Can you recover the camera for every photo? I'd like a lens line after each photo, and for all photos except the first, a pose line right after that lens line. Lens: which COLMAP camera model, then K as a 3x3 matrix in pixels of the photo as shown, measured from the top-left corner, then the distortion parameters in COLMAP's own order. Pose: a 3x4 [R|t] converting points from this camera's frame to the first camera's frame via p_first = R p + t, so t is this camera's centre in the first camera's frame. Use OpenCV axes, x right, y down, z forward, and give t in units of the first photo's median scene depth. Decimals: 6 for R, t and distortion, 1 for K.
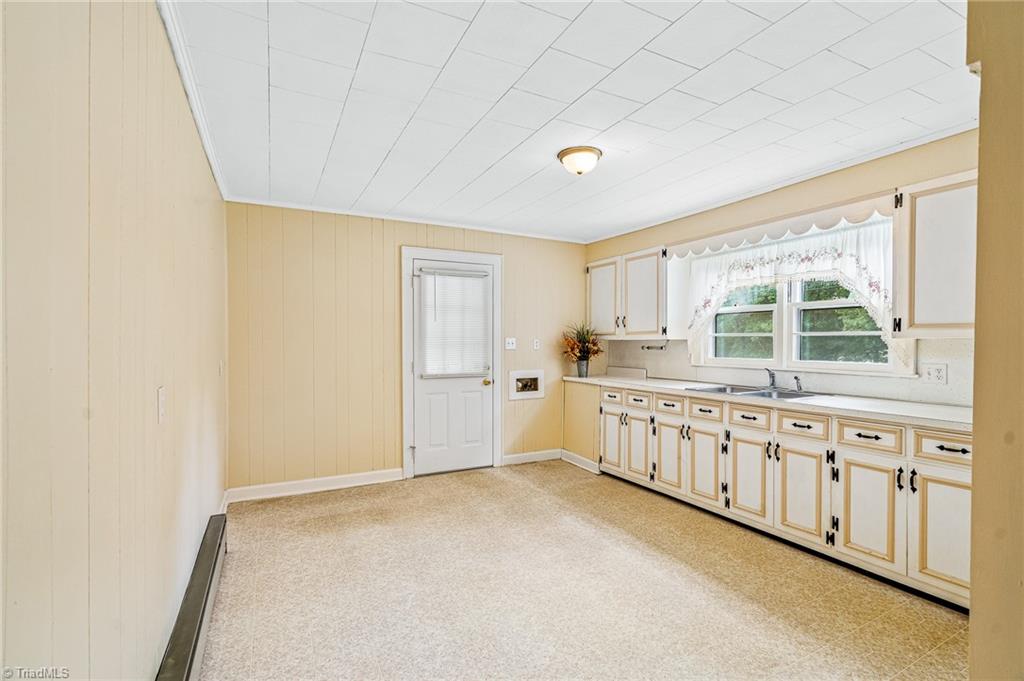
lens RADIAL K [[471.5, 0, 511.5], [0, 471.5, 350.1], [0, 0, 1]] dist [-0.004424, 0.003264]
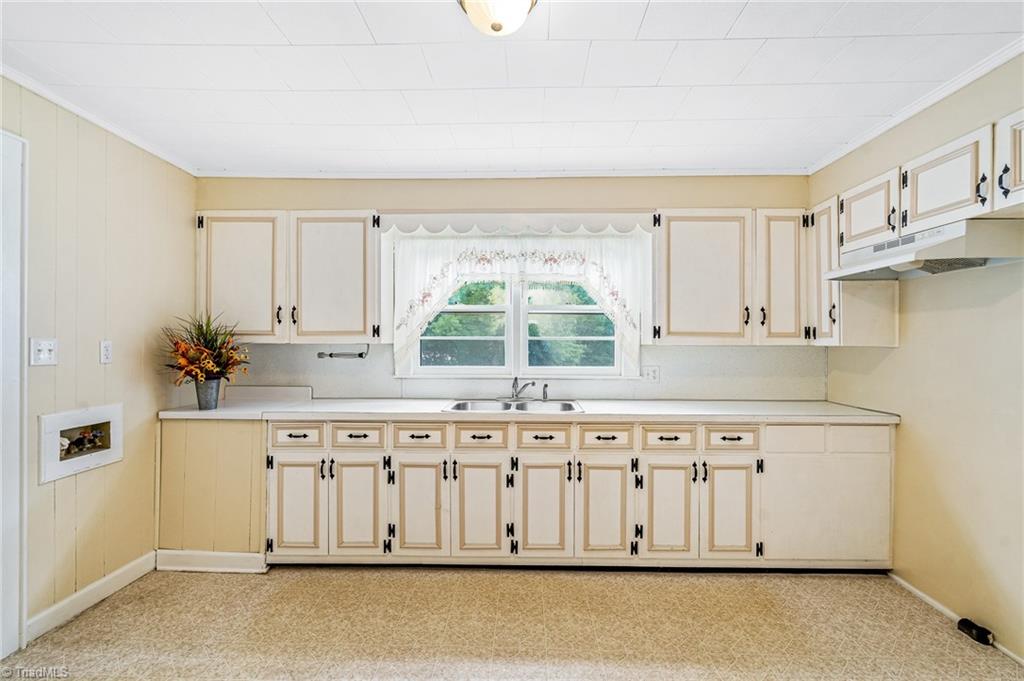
lens RADIAL K [[505.2, 0, 504.5], [0, 505.2, 341.8], [0, 0, 1]] dist [0.003759, 0.002258]
pose [[0.476444, 0.009731, 0.879151, -0.240268], [0.013413, 0.999742, -0.018335, -0.008610], [-0.879102, 0.020528, 0.476191, 0.461207]]
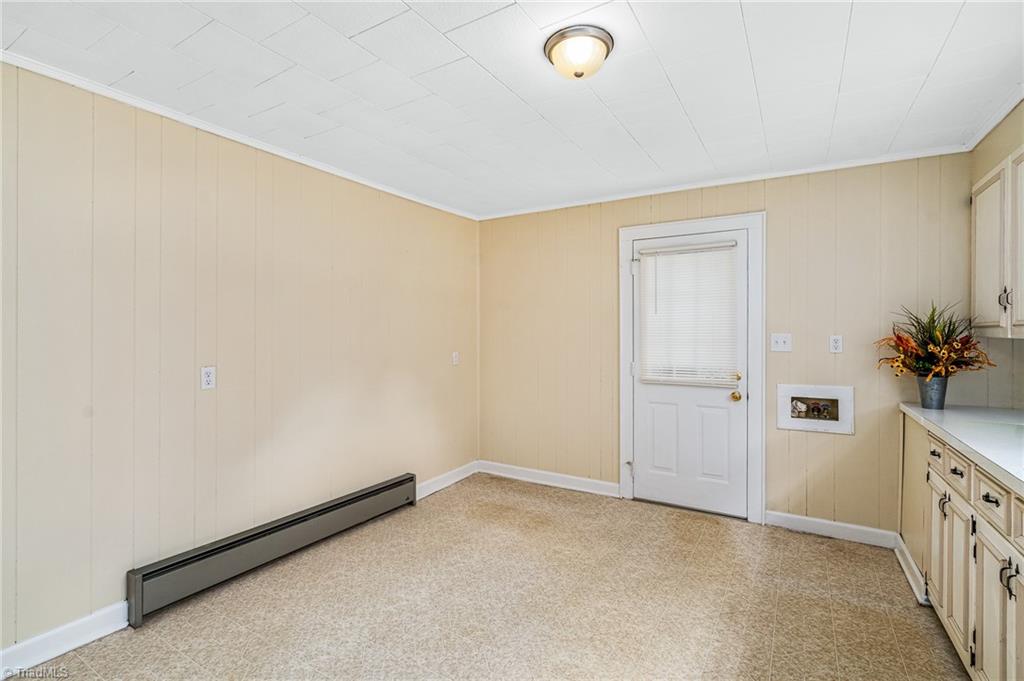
lens RADIAL K [[471.5, 0, 514.5], [0, 471.5, 338.4], [0, 0, 1]] dist [-0.004424, 0.003264]
pose [[0.521084, 0.007376, -0.853474, 0.409958], [-0.018282, 0.999830, -0.002521, -0.011954], [0.853310, 0.016917, 0.521130, 0.384908]]
